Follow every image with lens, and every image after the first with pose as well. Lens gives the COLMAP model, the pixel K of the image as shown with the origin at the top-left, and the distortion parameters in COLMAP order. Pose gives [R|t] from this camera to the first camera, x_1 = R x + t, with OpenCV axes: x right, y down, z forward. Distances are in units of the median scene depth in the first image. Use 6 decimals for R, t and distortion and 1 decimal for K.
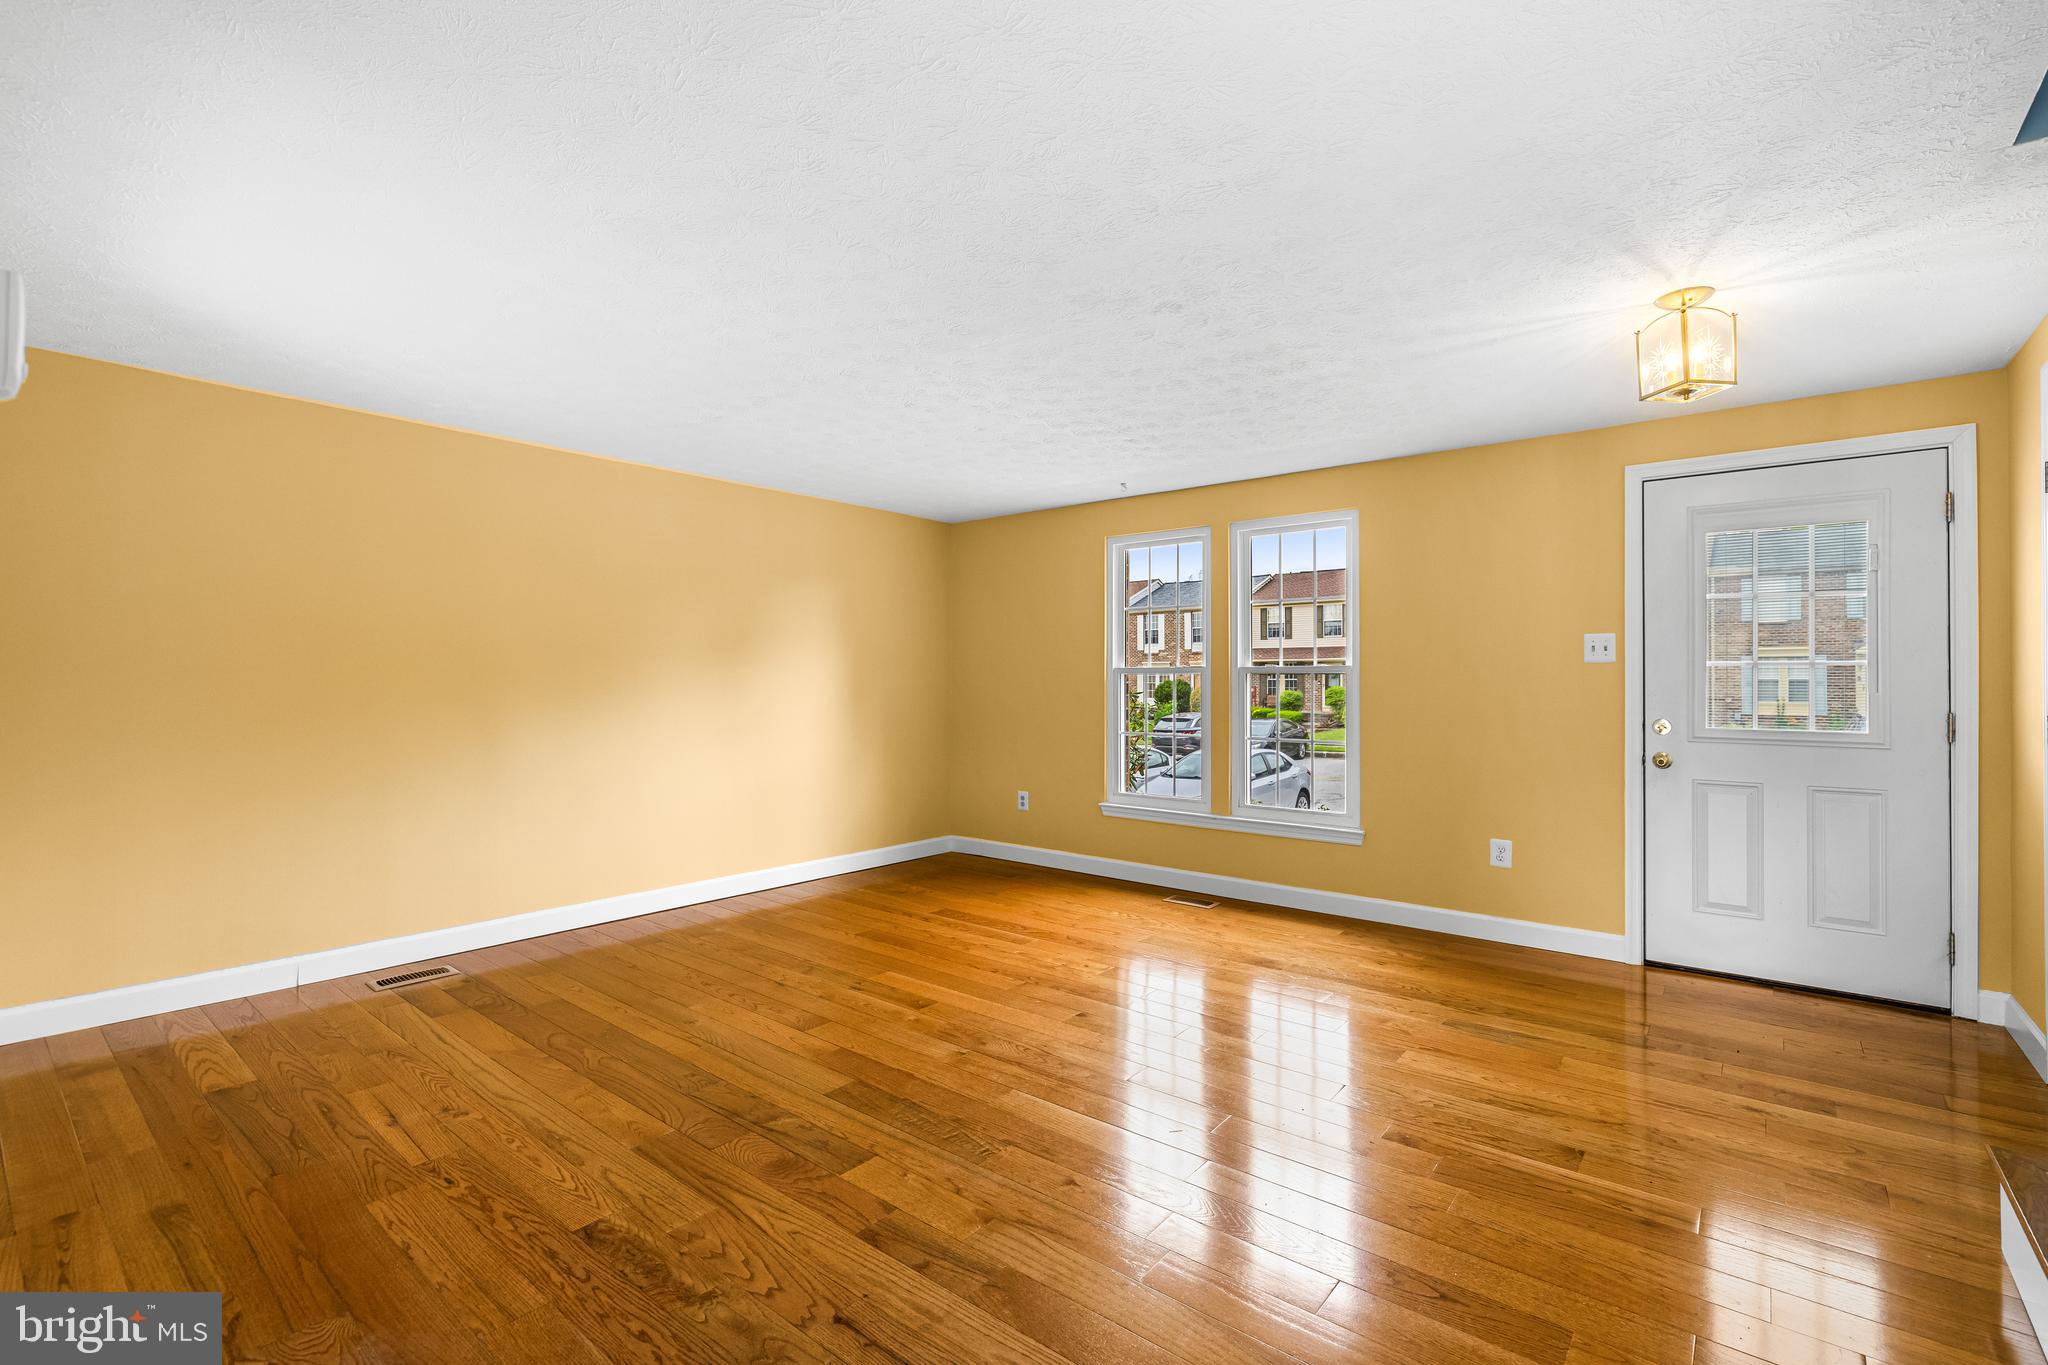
lens RADIAL K [[911.9, 0, 1018.4], [0, 911.9, 680.8], [0, 0, 1]] dist [-0.004265, 0.000025]
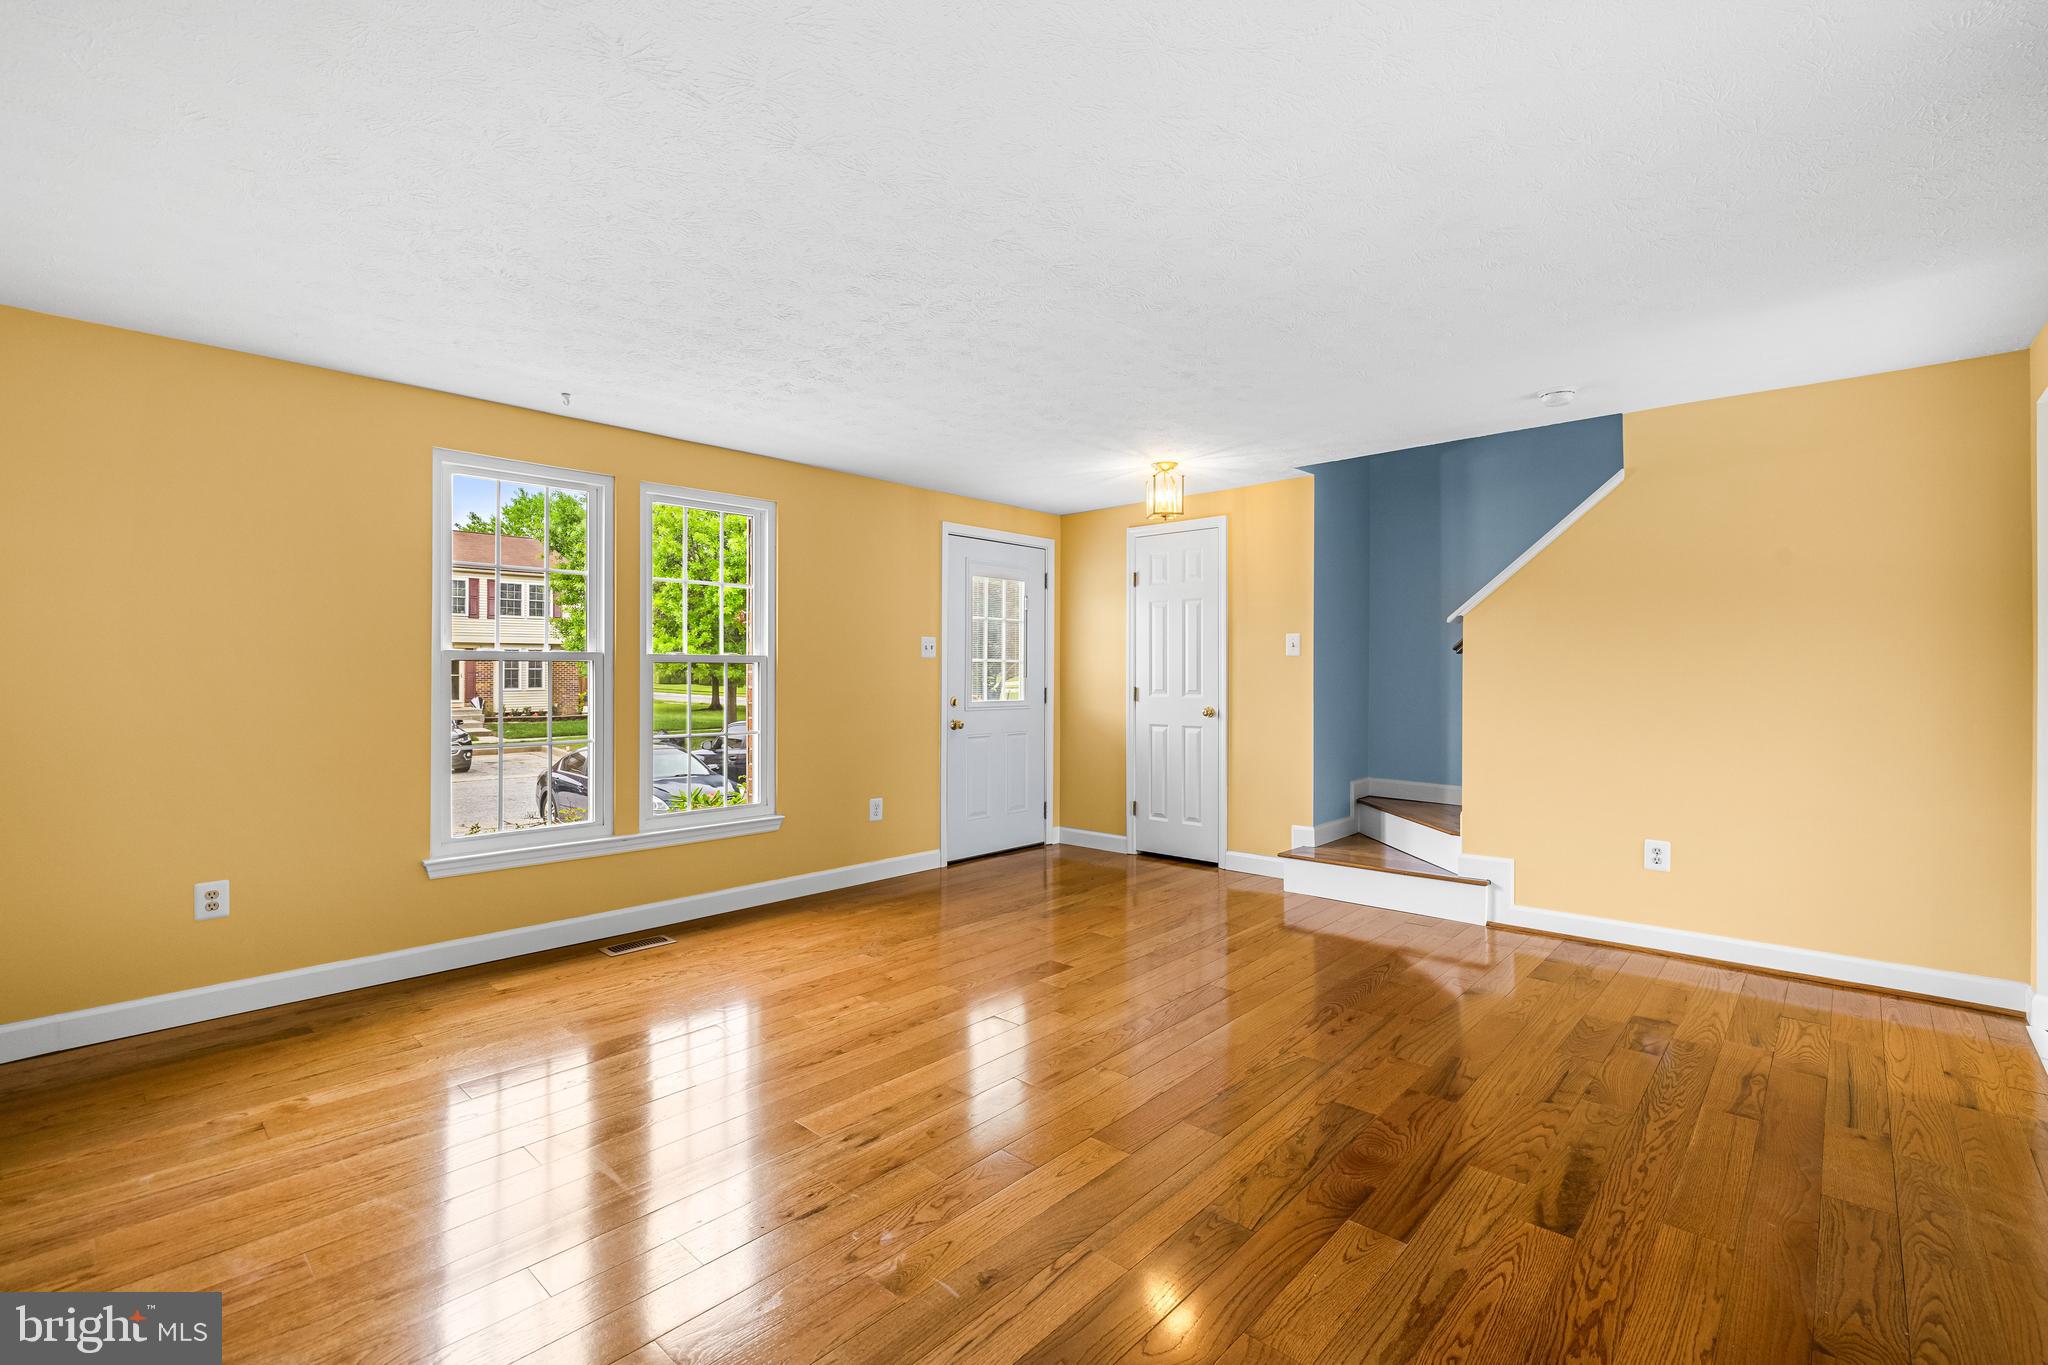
lens RADIAL K [[911.9, 0, 1039.8], [0, 911.9, 677.8], [0, 0, 1]] dist [-0.004265, 0.000025]
pose [[0.040577, -0.006585, 0.999155, -0.905720], [-0.001582, 0.999977, 0.006654, 0.001577], [-0.999175, -0.001851, 0.040566, 0.938160]]
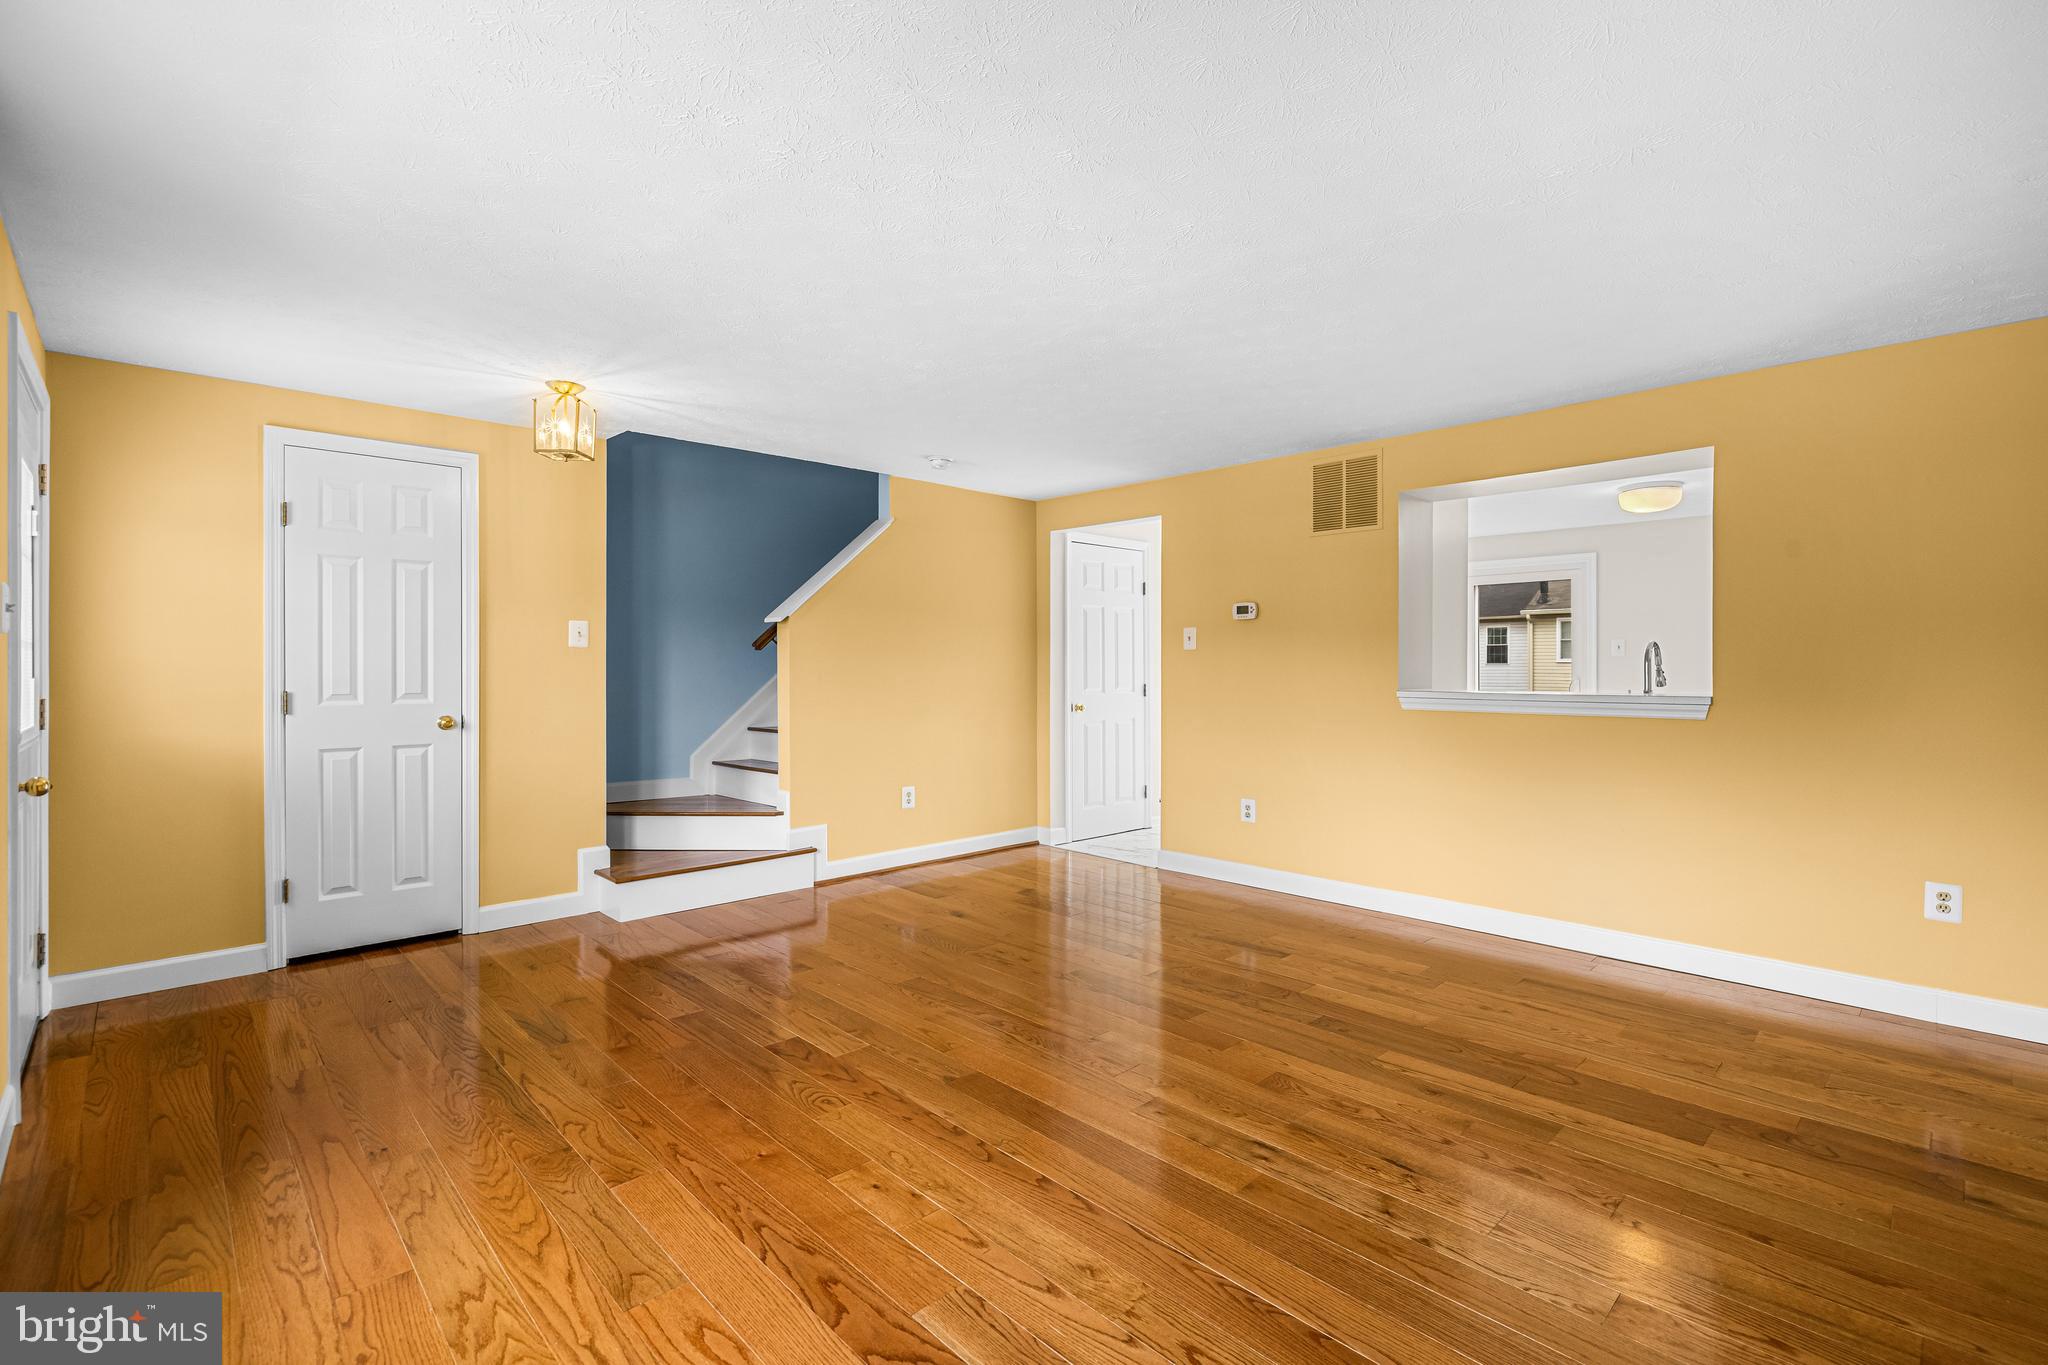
lens RADIAL K [[911.9, 0, 1029.0], [0, 911.9, 677.9], [0, 0, 1]] dist [-0.004265, 0.000025]
pose [[-0.993589, -0.003844, 0.112984, -0.092836], [-0.002744, 0.999947, 0.009893, 0.002722], [-0.113016, 0.009520, -0.993548, 1.820562]]
